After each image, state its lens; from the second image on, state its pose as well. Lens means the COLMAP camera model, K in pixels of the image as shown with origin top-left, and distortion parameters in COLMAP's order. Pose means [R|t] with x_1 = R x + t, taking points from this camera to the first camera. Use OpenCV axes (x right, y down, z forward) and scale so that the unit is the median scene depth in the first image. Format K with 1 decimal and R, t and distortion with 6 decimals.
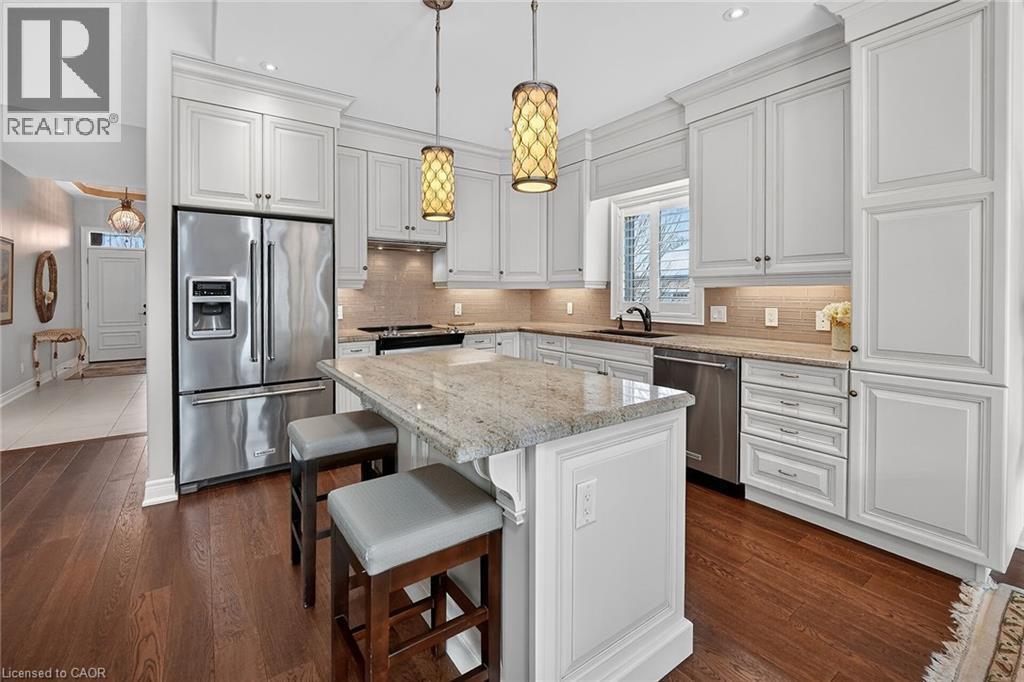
lens RADIAL K [[453.5, 0, 537.9], [0, 453.5, 291.9], [0, 0, 1]] dist [0.003007, 0.000120]
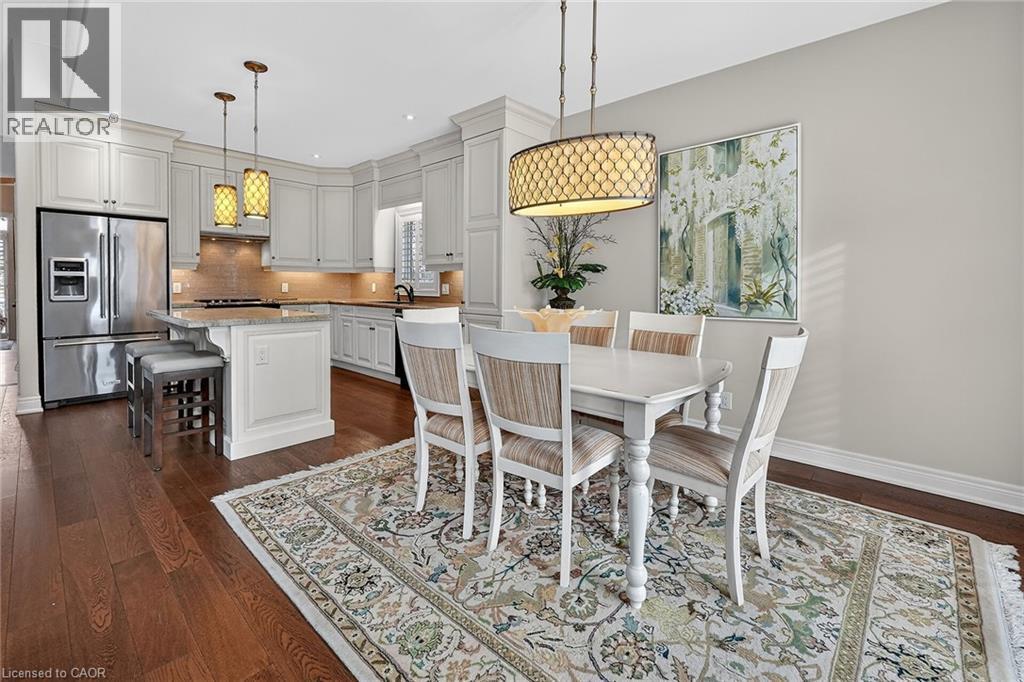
lens RADIAL K [[443.5, 0, 513.1], [0, 443.5, 291.4], [0, 0, 1]] dist [0.000331, -0.000480]
pose [[0.982999, 0.007644, 0.183449, 0.375665], [-0.011428, 0.999743, 0.019576, 0.026225], [-0.183252, -0.021340, 0.982834, -0.588746]]
